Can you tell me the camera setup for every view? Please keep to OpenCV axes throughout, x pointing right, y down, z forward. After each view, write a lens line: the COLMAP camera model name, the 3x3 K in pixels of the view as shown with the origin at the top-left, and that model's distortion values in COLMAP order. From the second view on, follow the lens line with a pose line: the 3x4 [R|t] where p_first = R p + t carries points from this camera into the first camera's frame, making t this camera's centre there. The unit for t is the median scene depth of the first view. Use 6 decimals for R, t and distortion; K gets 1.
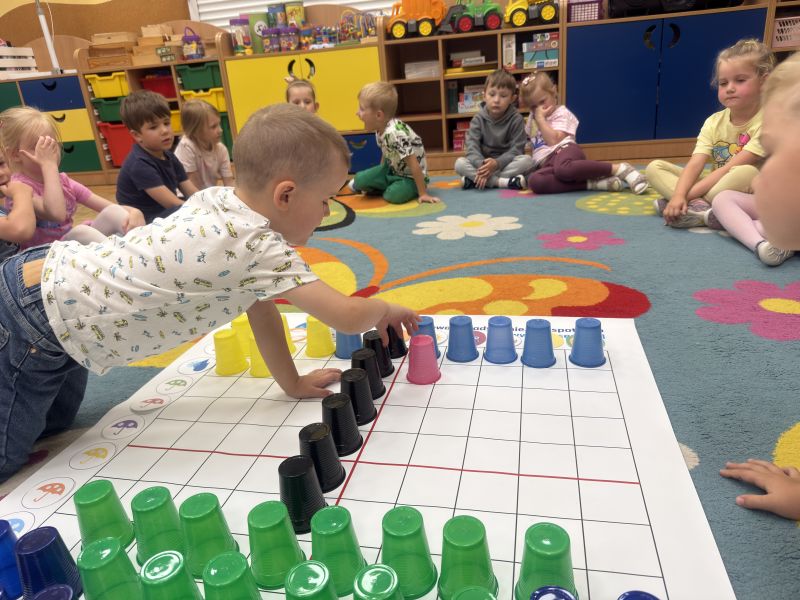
lens RADIAL K [[570.7, 0, 400.0], [0, 570.7, 300.0], [0, 0, 1]] dist [0.007184, -0.025564]
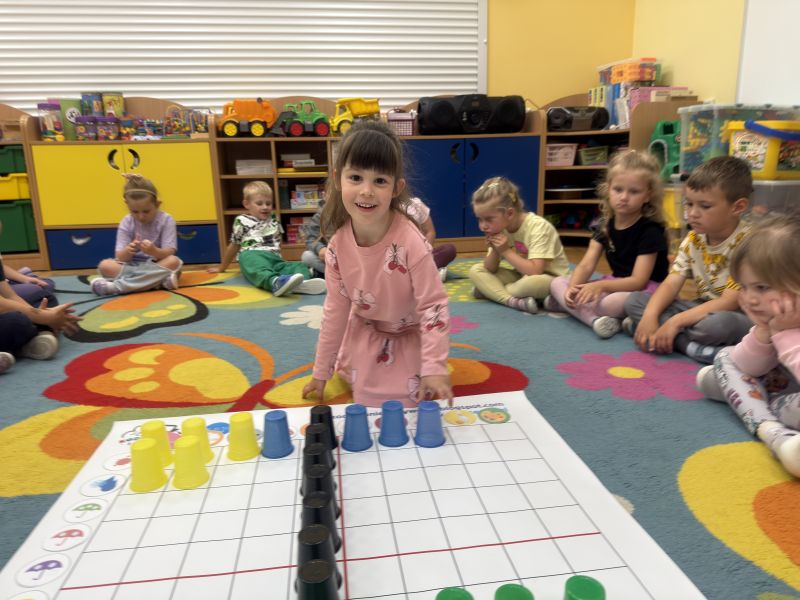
lens RADIAL K [[570.6, 0, 394.5], [0, 570.6, 291.3], [0, 0, 1]] dist [0.022571, -0.042190]
pose [[0.938001, -0.017097, 0.346210, -0.088094], [0.075528, 0.984866, -0.155997, -0.002537], [-0.338303, 0.172474, 0.925097, -0.001961]]
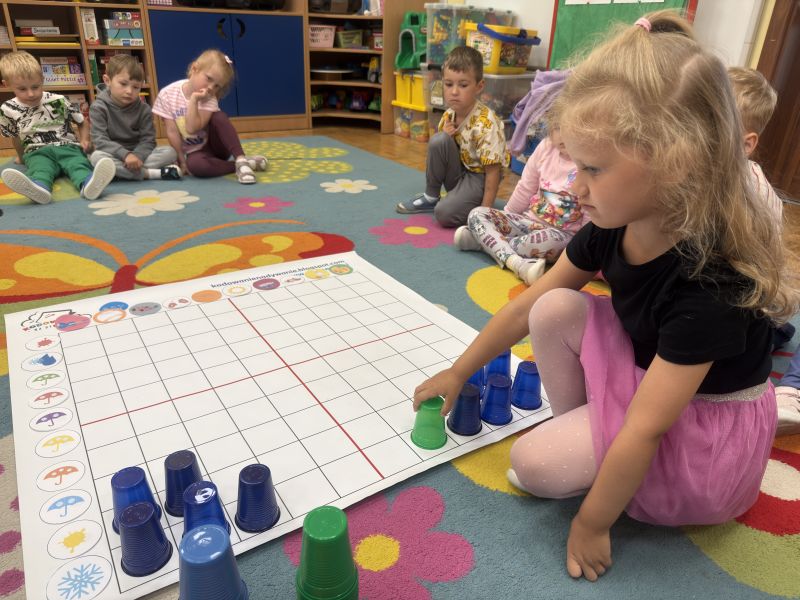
lens RADIAL K [[570.7, 0, 400.0], [0, 570.7, 300.0], [0, 0, 1]] dist [0.007184, -0.025564]
pose [[0.684636, -0.214134, 0.696721, -0.225816], [0.175775, 0.976166, 0.127294, -0.003626], [-0.707373, 0.035316, 0.705957, -0.055563]]
